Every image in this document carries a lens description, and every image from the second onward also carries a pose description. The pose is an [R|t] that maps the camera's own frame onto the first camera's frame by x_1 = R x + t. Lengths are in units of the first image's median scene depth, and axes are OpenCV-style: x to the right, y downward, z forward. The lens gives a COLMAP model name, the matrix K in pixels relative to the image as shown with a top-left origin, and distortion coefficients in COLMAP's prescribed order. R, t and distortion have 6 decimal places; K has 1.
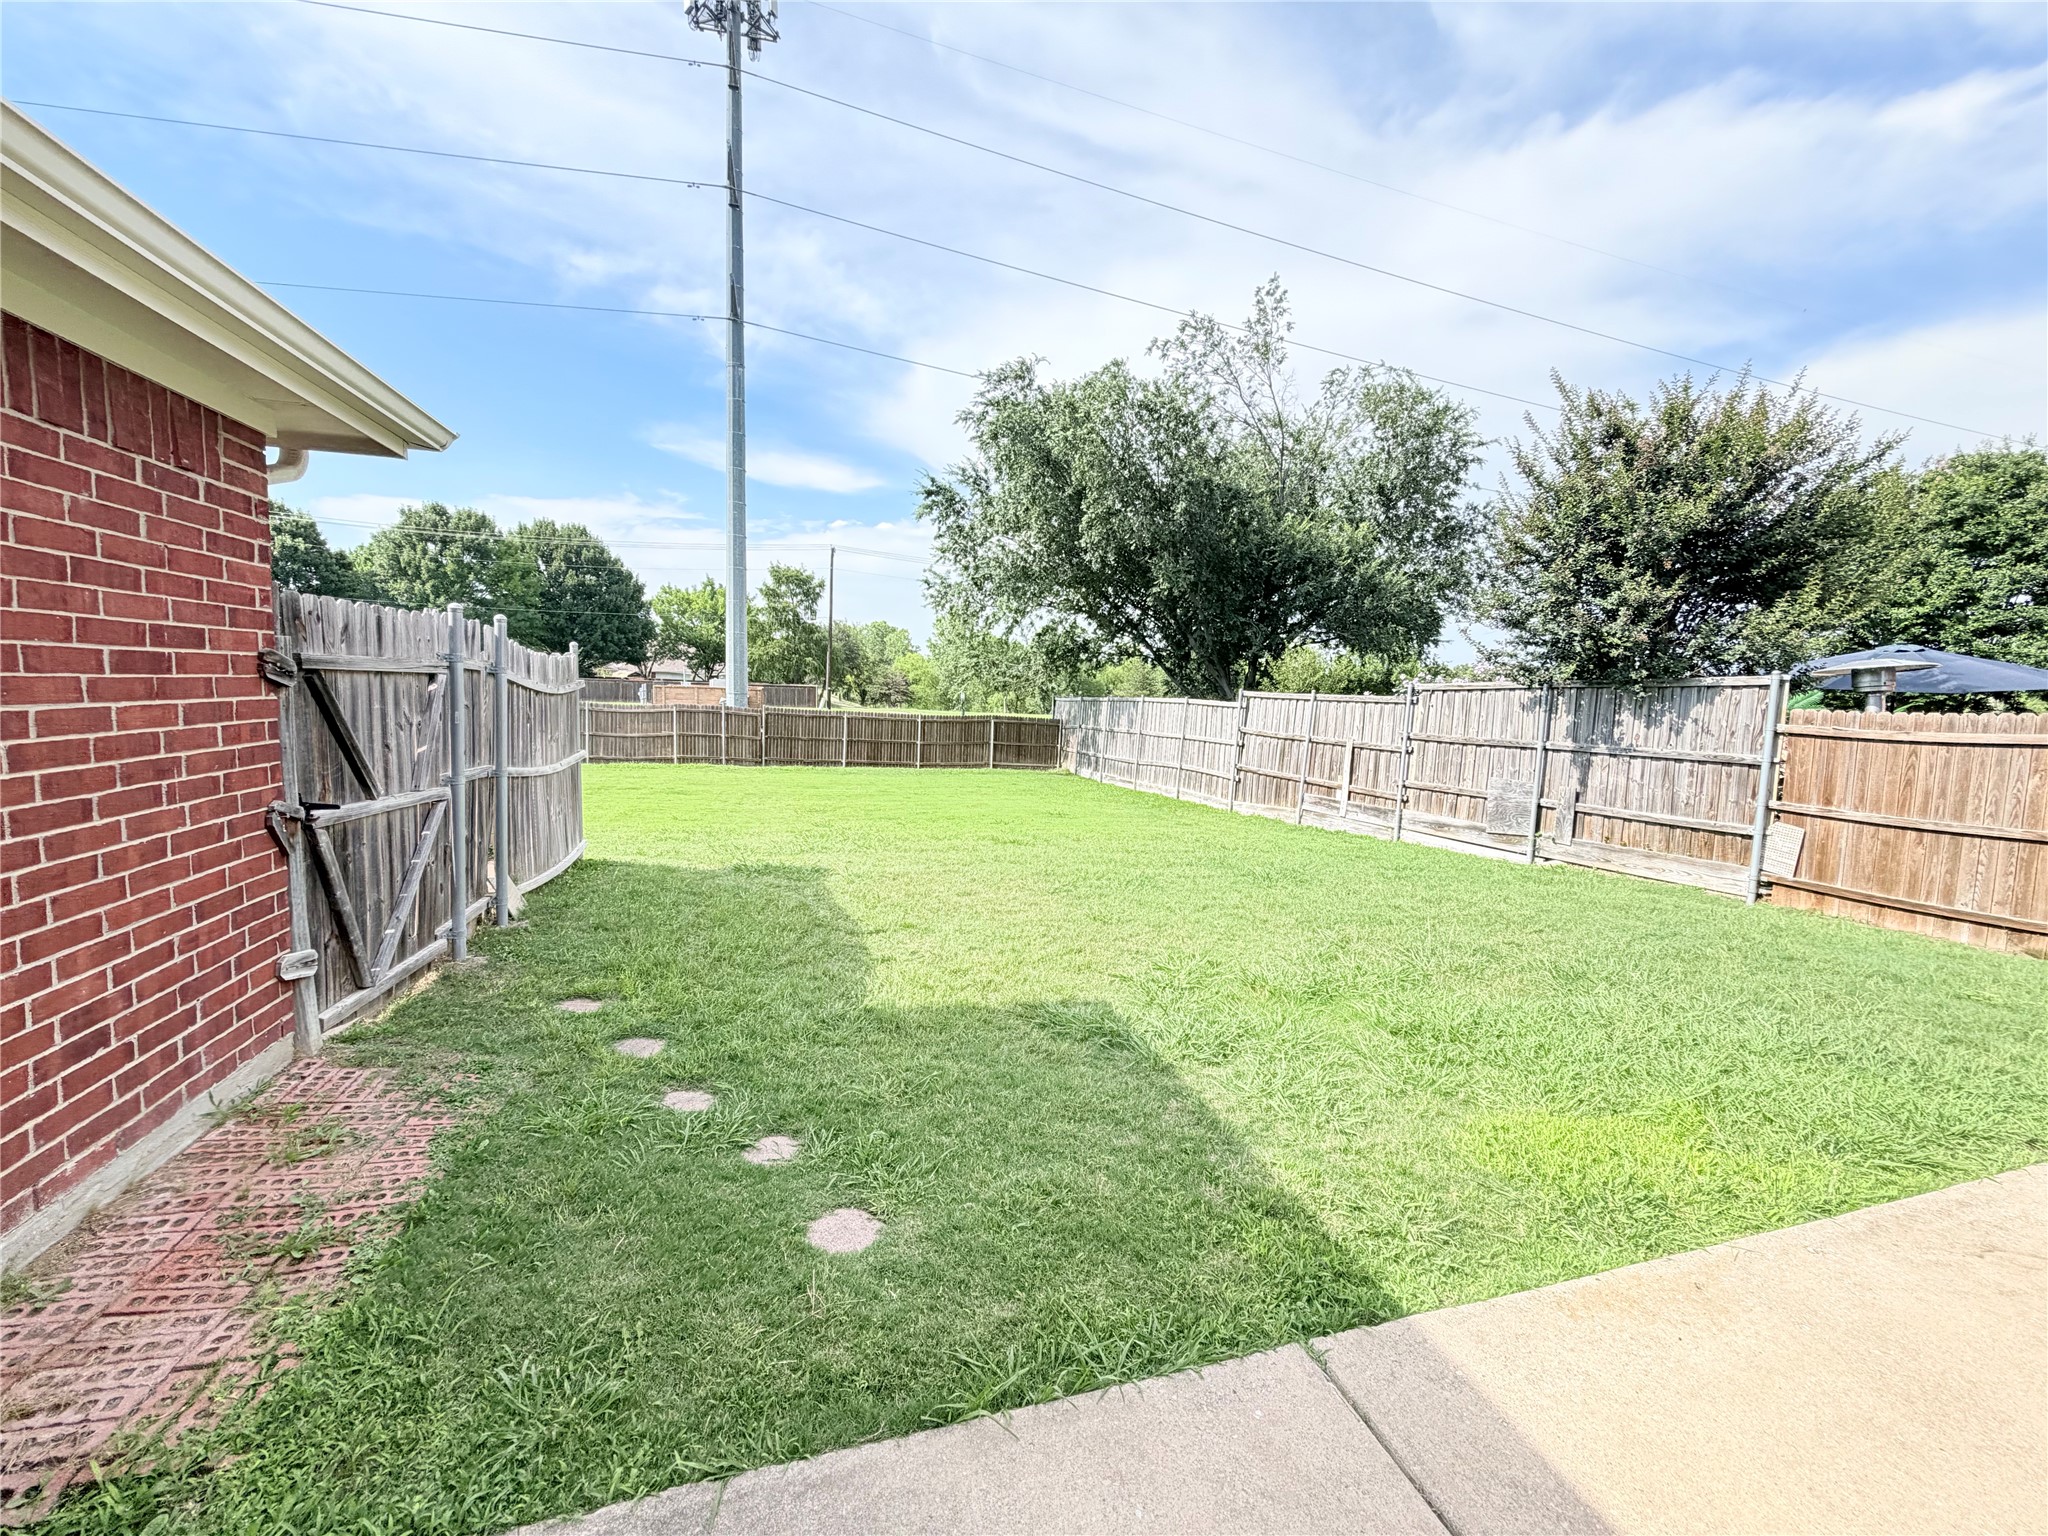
lens RADIAL K [[813.8, 0, 998.6], [0, 813.8, 764.4], [0, 0, 1]] dist [-0.001088, 0.000263]
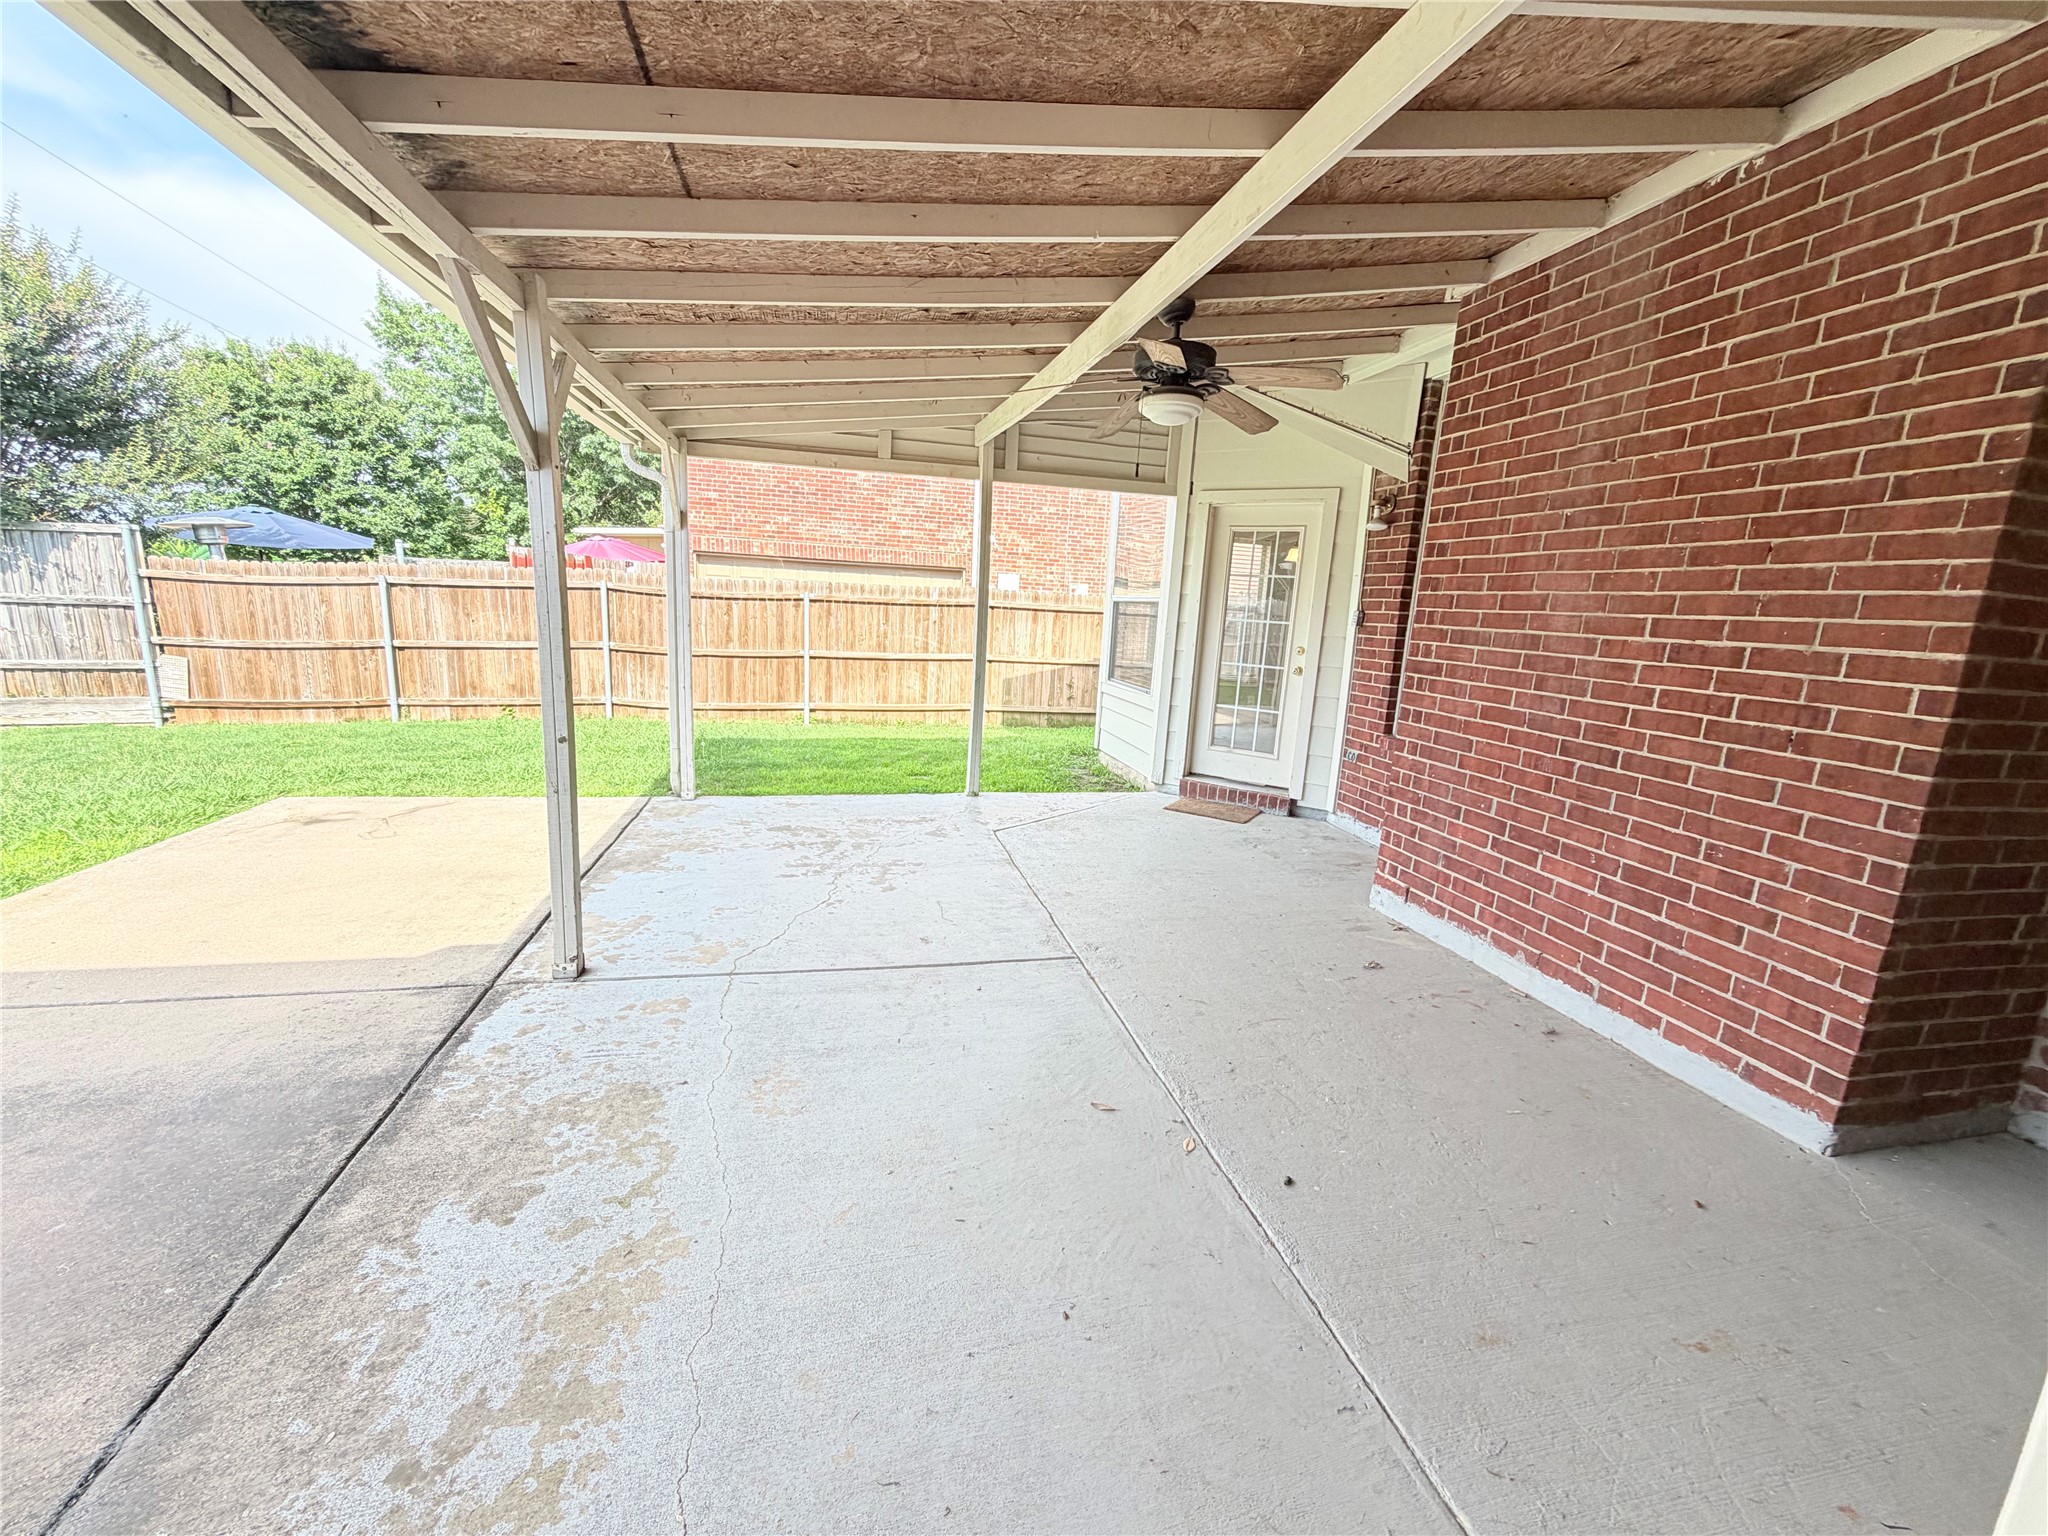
lens RADIAL K [[813.8, 0, 1019.8], [0, 813.8, 768.1], [0, 0, 1]] dist [-0.001088, 0.000263]
pose [[0.048281, -0.223643, 0.973475, -0.159958], [0.049011, 0.973968, 0.221326, 0.030692], [-0.997631, 0.037025, 0.057985, -0.292083]]
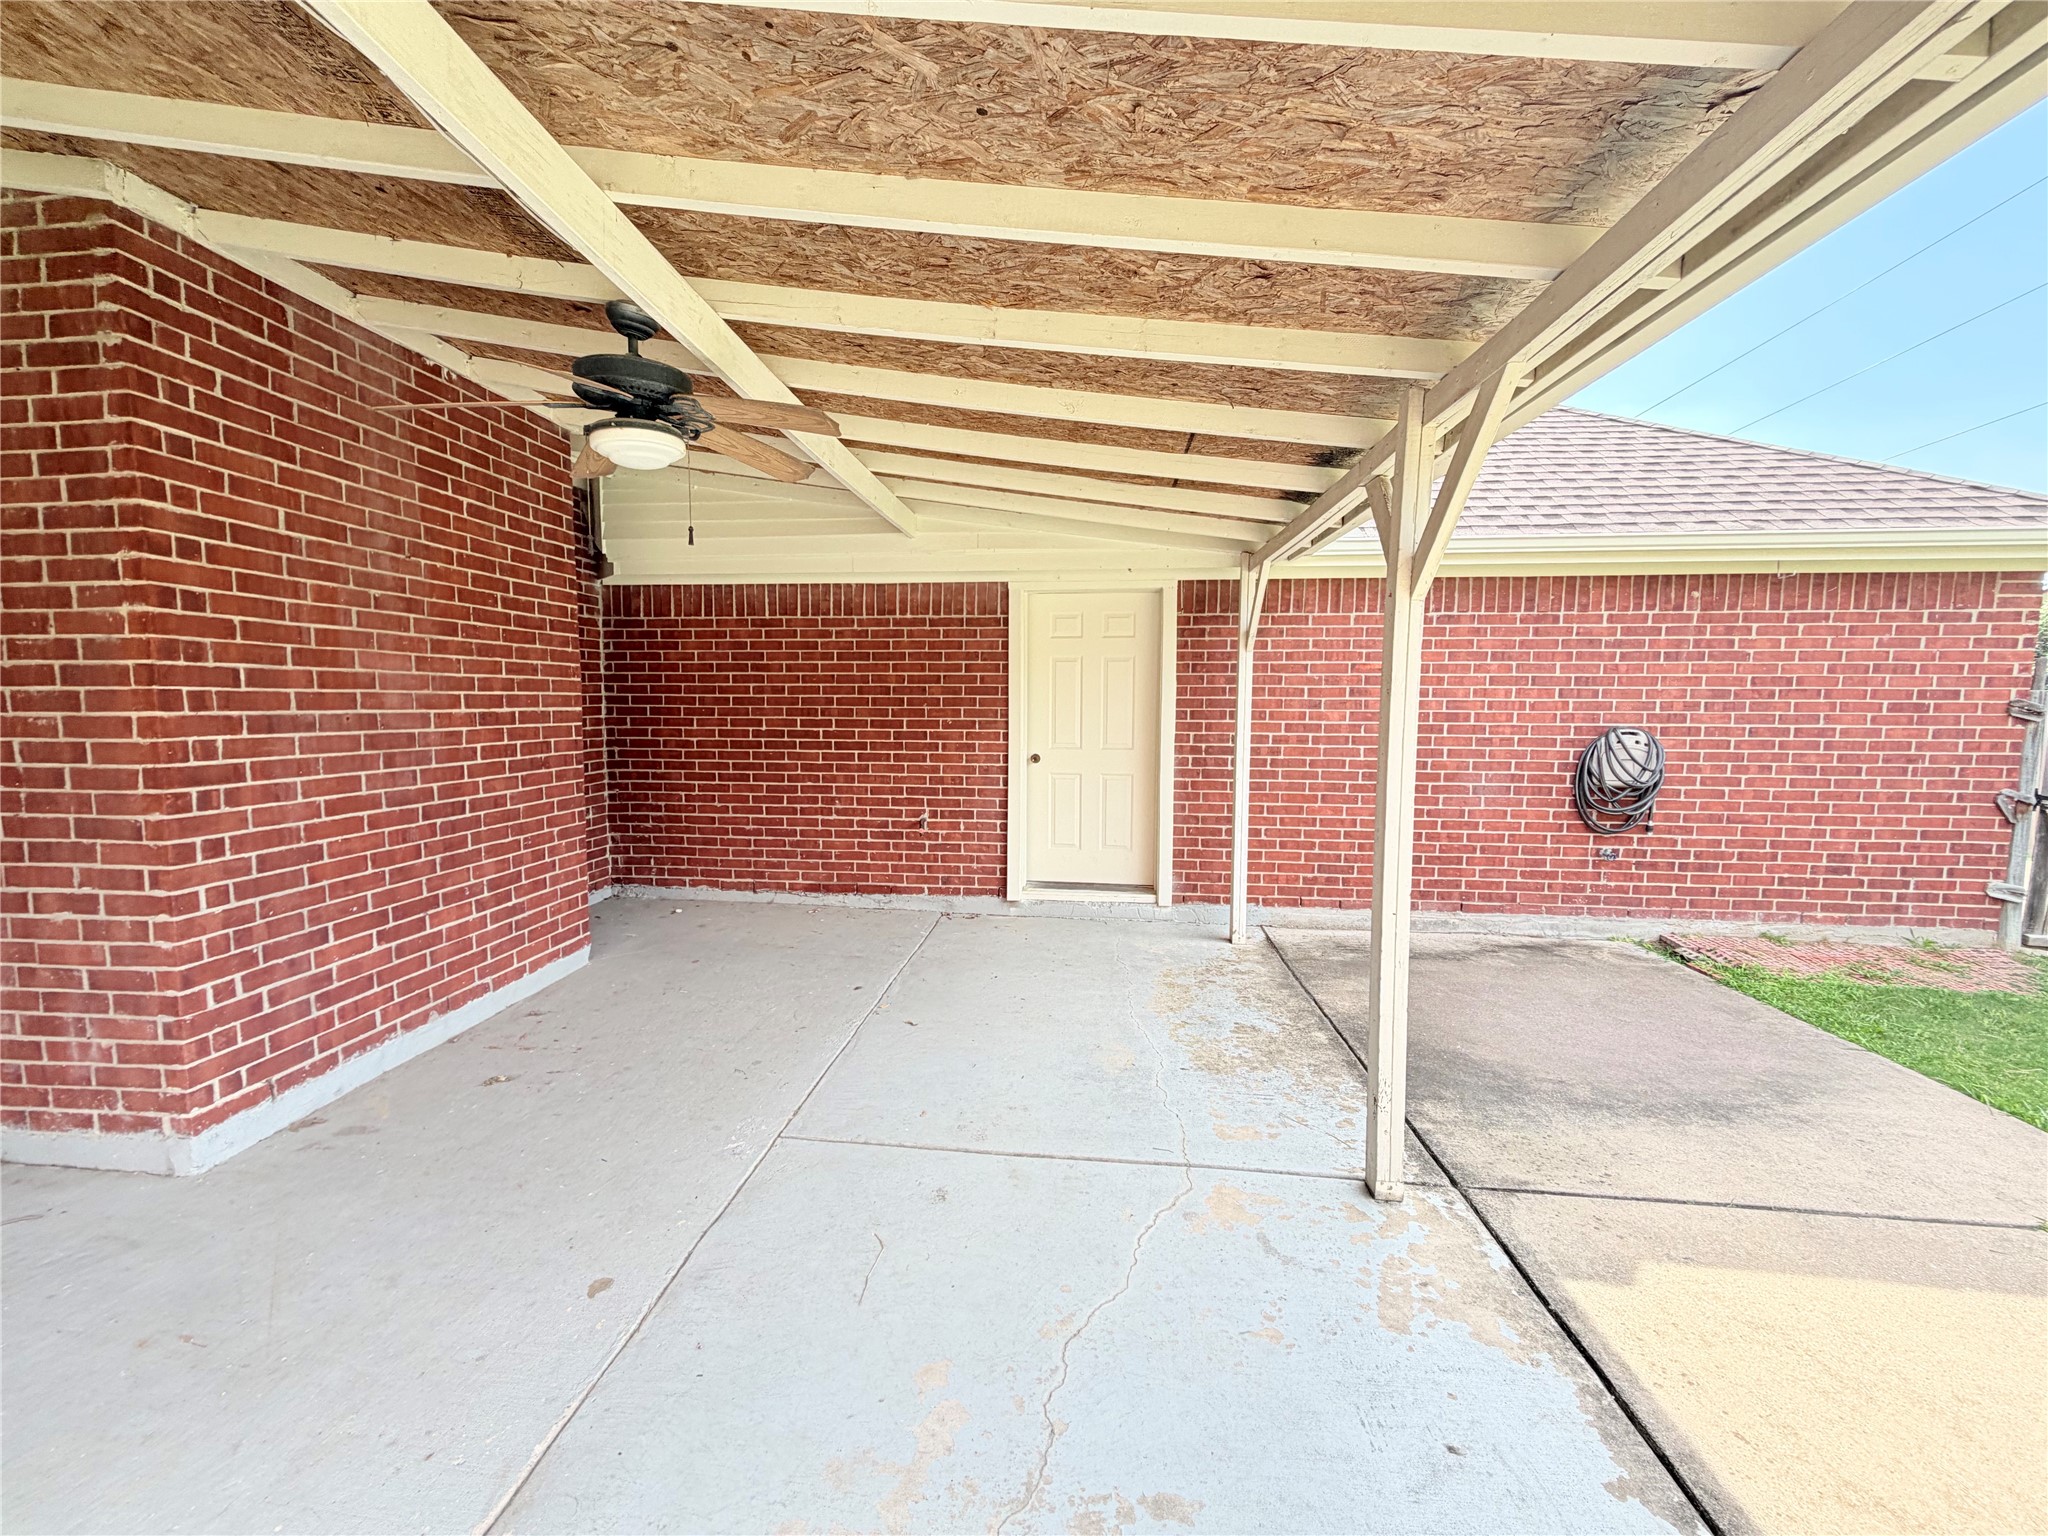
lens RADIAL K [[813.8, 0, 1018.9], [0, 813.8, 767.1], [0, 0, 1]] dist [-0.001088, 0.000263]
pose [[-0.361948, 0.047247, -0.931000, 0.490357], [-0.109505, 0.989645, 0.092796, 0.023542], [0.925744, 0.135537, -0.353027, -0.104348]]
